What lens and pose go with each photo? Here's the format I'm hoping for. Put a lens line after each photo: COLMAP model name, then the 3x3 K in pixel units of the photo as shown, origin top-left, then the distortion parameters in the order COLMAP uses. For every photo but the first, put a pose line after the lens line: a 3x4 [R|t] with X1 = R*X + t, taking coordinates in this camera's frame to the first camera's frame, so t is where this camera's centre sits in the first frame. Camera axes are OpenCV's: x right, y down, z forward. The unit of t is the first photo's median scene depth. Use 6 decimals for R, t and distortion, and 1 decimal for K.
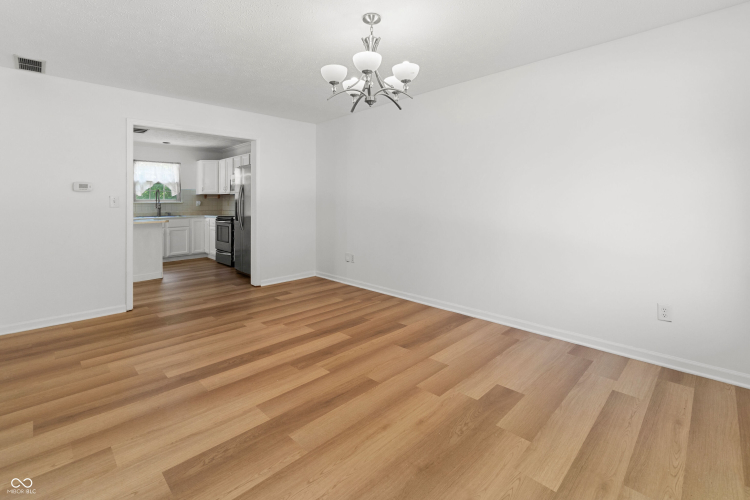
lens RADIAL K [[329.0, 0, 374.8], [0, 329.0, 248.8], [0, 0, 1]] dist [-0.002753, 0.000358]
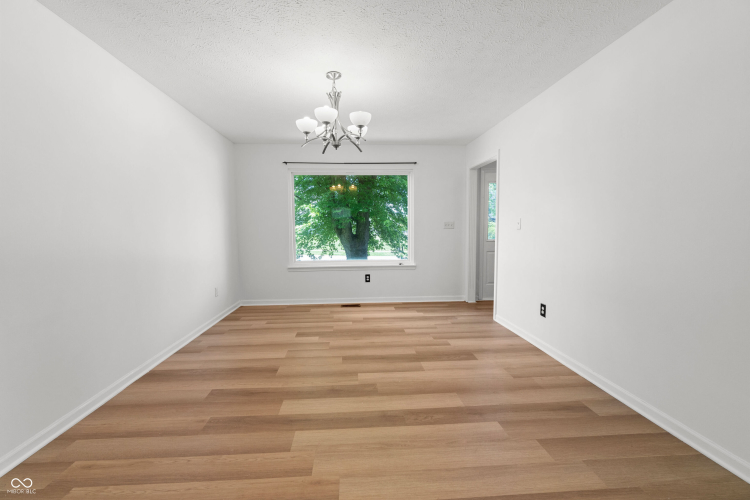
lens RADIAL K [[329.0, 0, 375.4], [0, 329.0, 250.5], [0, 0, 1]] dist [-0.002753, 0.000358]
pose [[-0.751615, -0.036523, 0.658590, -1.090973], [0.105097, 0.979079, 0.174238, -0.281095], [-0.651176, 0.200175, -0.732052, 2.033304]]
